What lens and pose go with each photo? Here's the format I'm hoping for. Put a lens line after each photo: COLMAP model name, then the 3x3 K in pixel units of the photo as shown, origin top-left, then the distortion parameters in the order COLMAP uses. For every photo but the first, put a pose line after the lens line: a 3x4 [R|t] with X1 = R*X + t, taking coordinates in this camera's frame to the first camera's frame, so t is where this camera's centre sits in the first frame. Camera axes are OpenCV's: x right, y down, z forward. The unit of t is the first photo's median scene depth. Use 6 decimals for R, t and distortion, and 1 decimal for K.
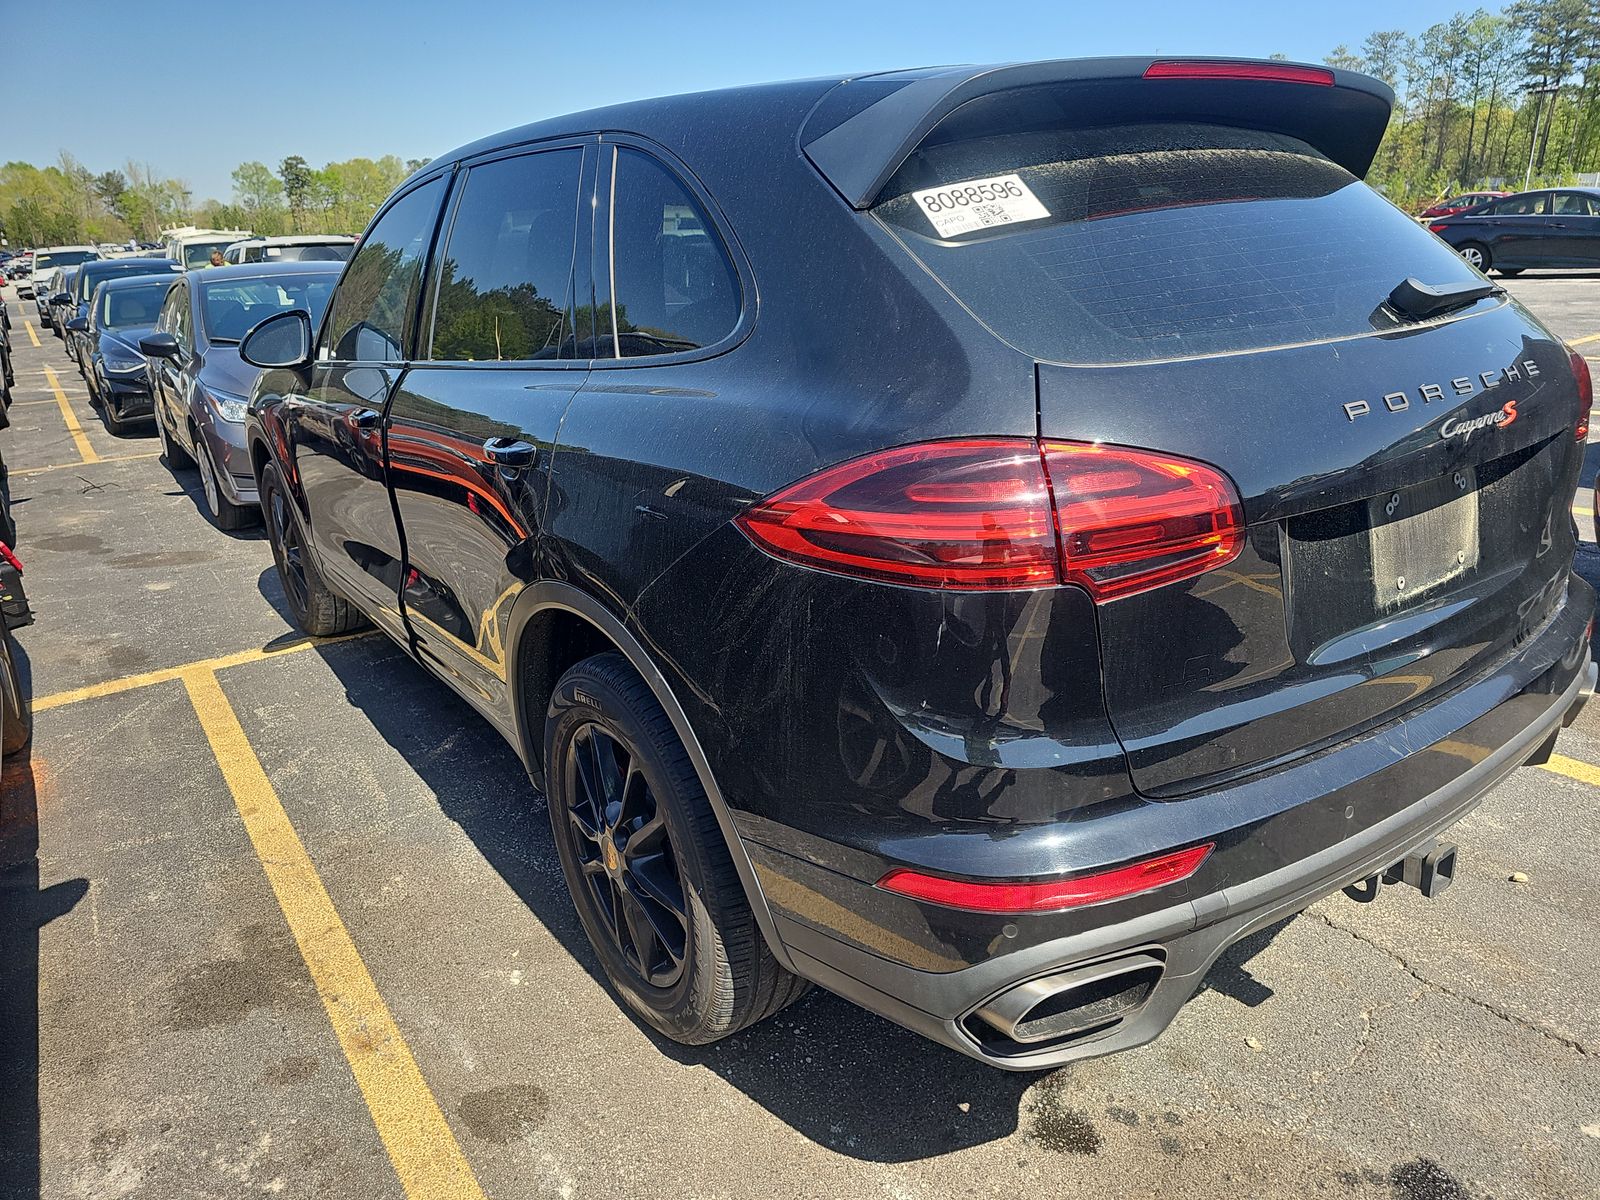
lens RADIAL K [[1177.0, 0, 683.3], [0, 1177.0, 640.5], [0, 0, 1]] dist [0.025335, 0.000233]
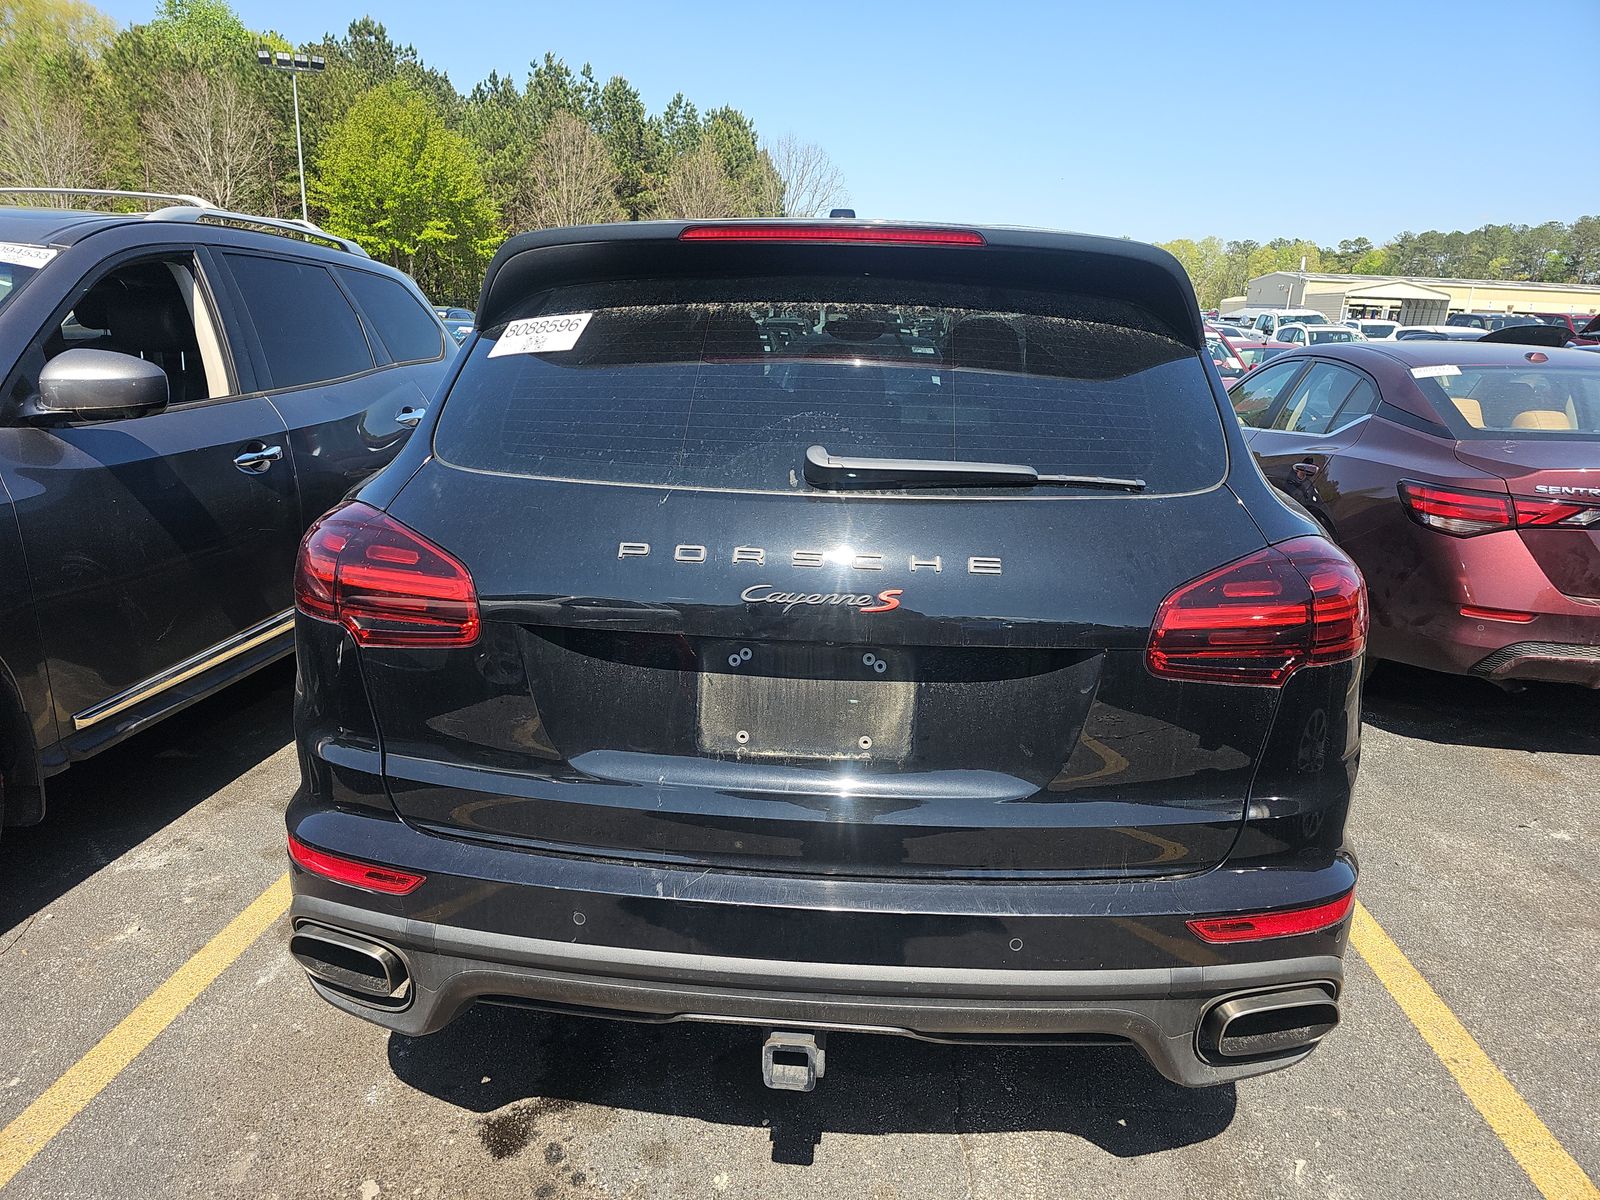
lens RADIAL K [[1130.9, 0, 764.6], [0, 1130.9, 589.4], [0, 0, 1]] dist [0.040008, -0.039073]
pose [[0.742831, 0.224800, -0.630608, 1.116662], [-0.273329, 0.961694, 0.020856, -0.181614], [0.611141, 0.156871, 0.775821, 0.236649]]
